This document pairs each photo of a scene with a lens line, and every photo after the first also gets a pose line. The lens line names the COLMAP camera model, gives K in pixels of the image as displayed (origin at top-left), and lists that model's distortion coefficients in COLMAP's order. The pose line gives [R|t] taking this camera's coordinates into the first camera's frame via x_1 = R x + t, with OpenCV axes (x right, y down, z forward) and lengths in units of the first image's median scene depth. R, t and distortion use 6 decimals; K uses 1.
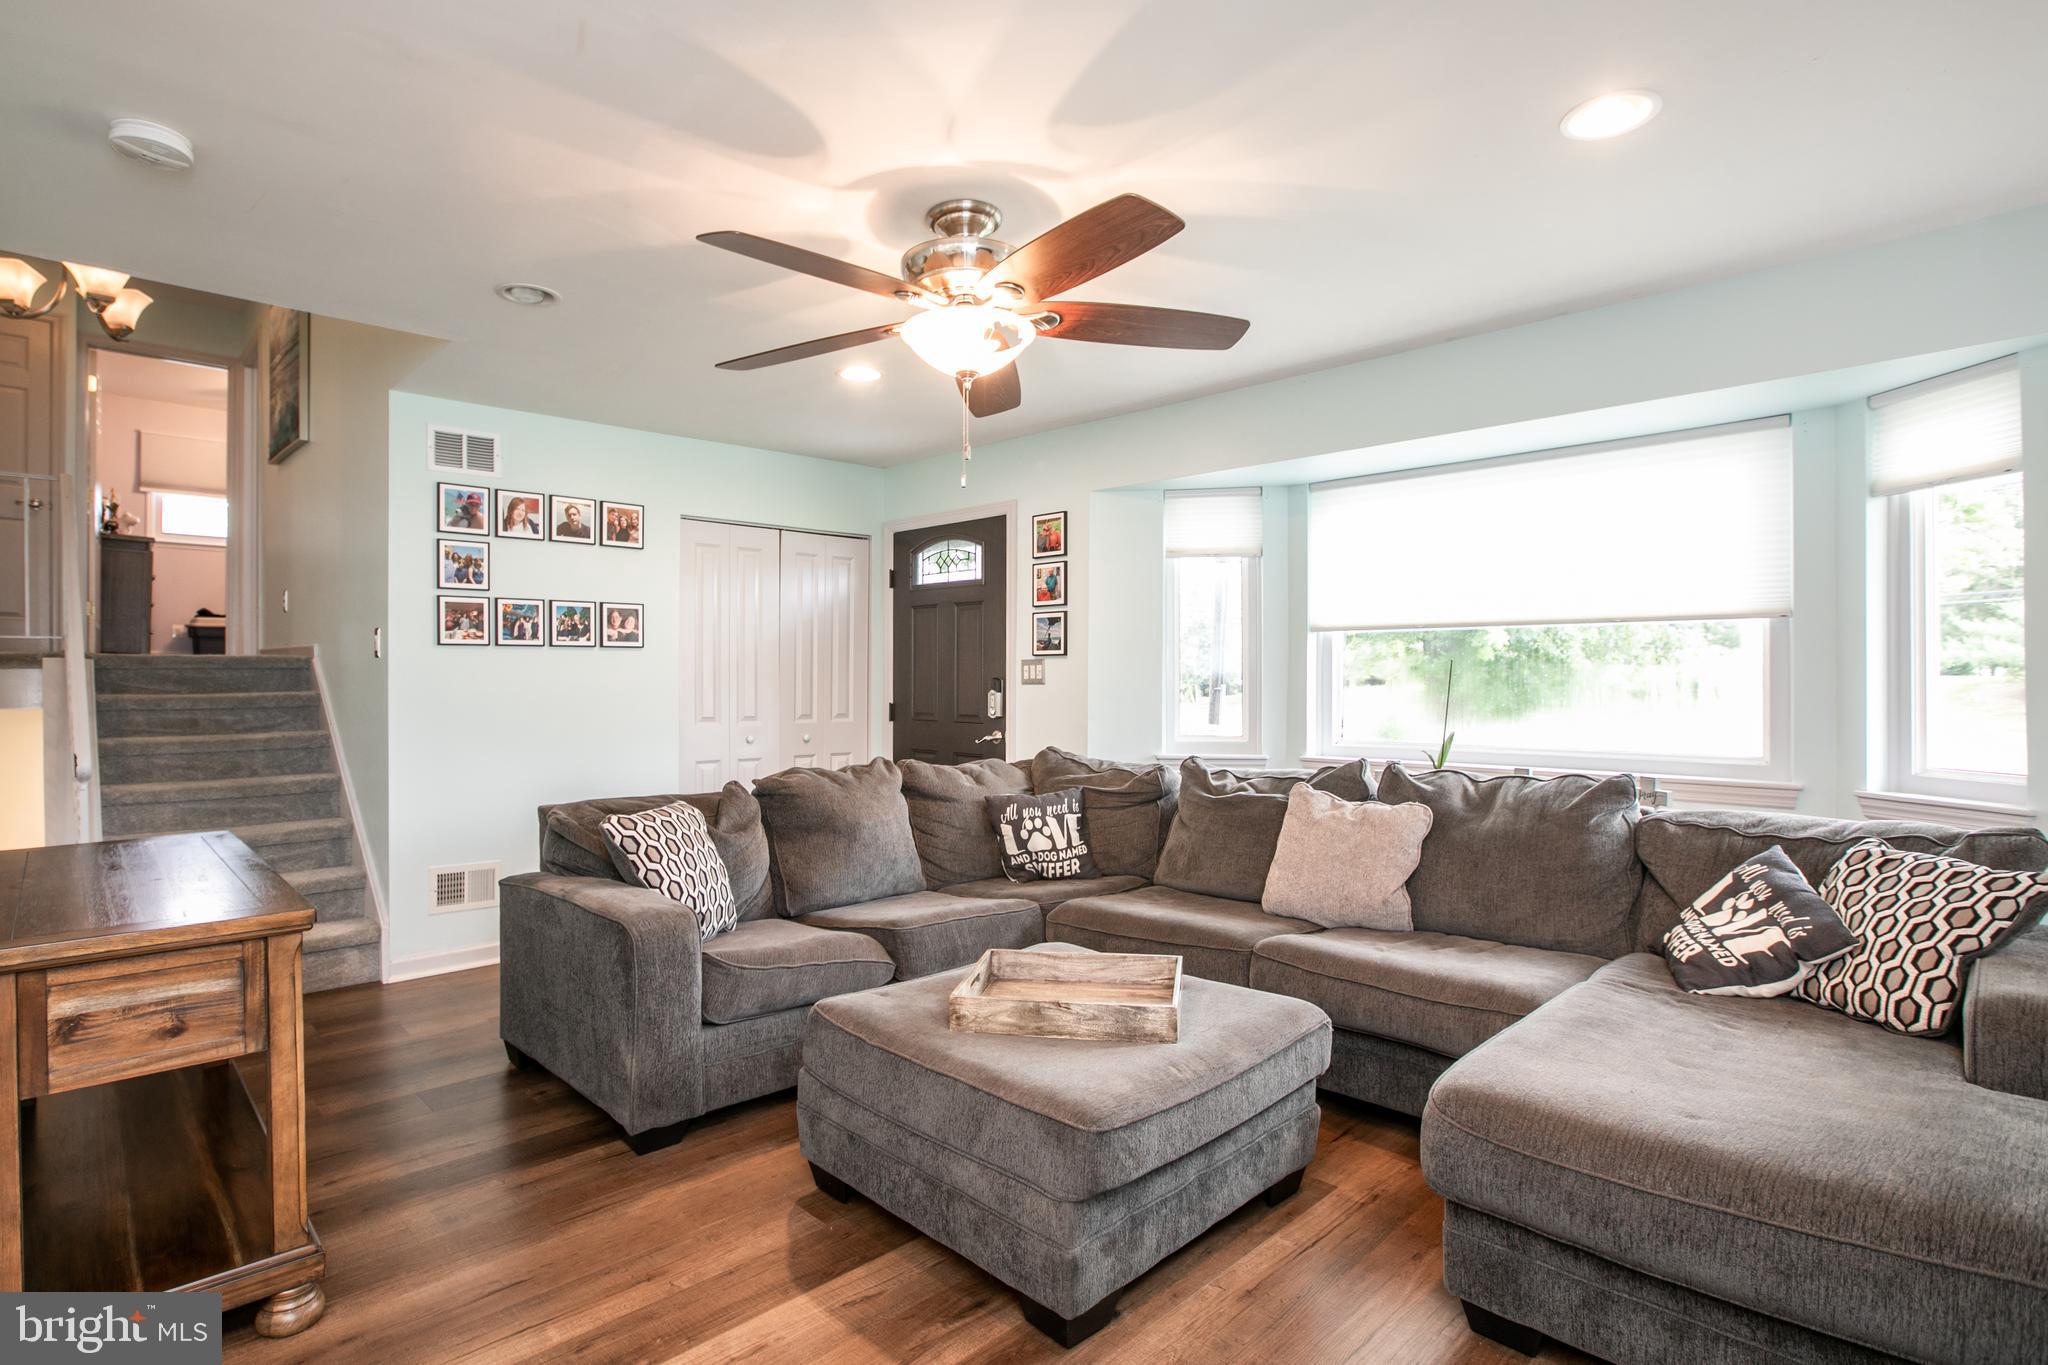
lens RADIAL K [[995.1, 0, 1015.8], [0, 995.1, 672.5], [0, 0, 1]] dist [-0.046448, 0.019290]
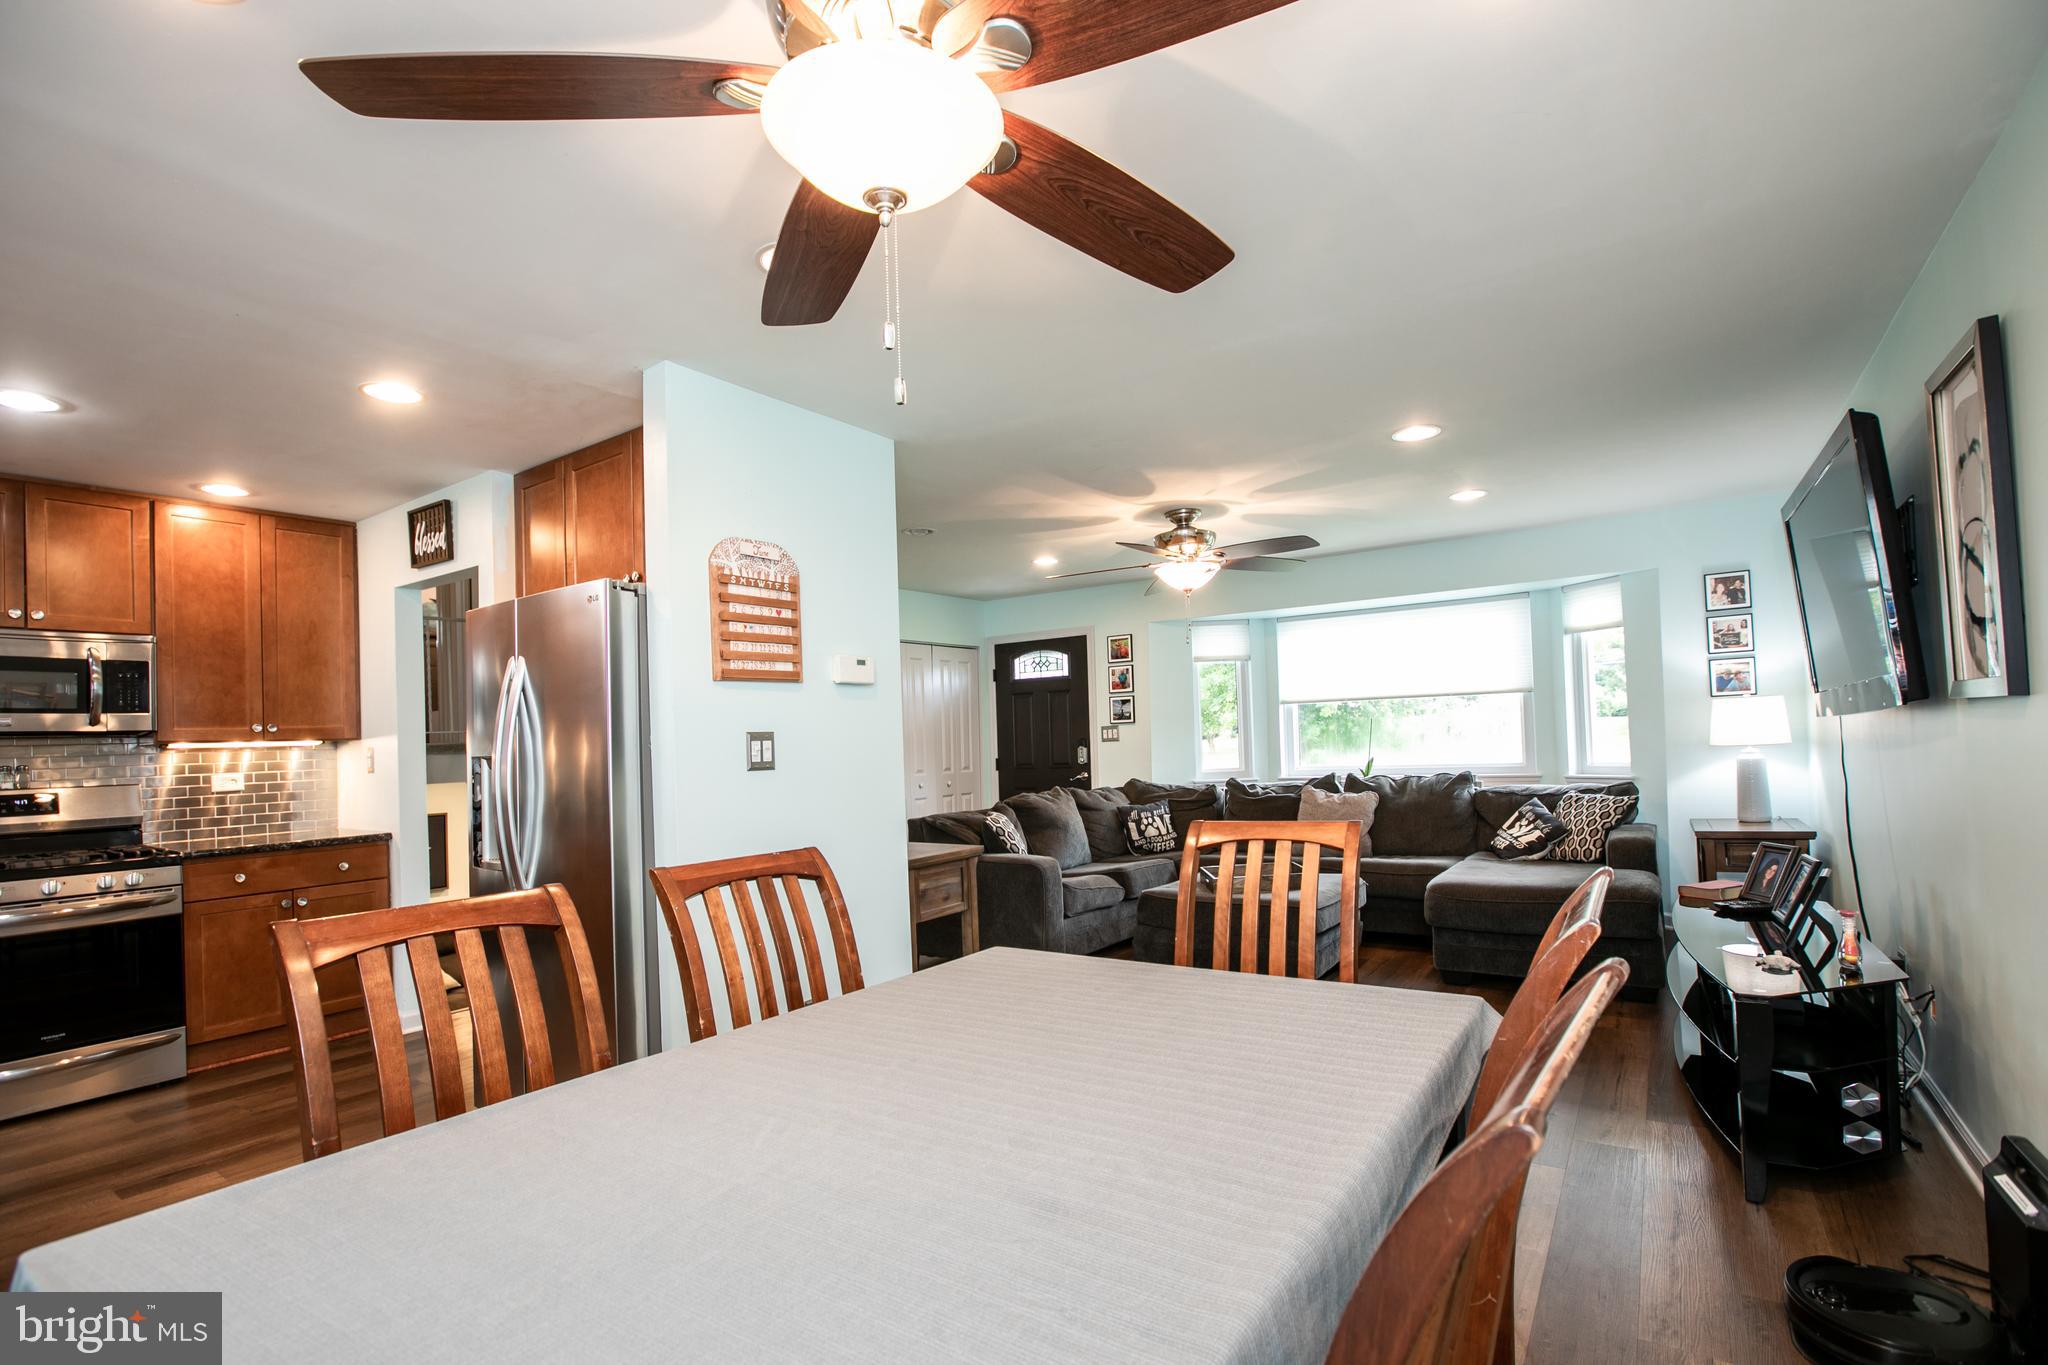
lens RADIAL K [[972.4, 0, 1026.8], [0, 972.4, 723.9], [0, 0, 1]] dist [-0.018438, 0.000419]
pose [[0.976175, -0.033510, 0.214382, -0.542634], [0.036556, 0.999279, -0.010257, -0.006203], [-0.213884, 0.017849, 0.976696, -0.604060]]
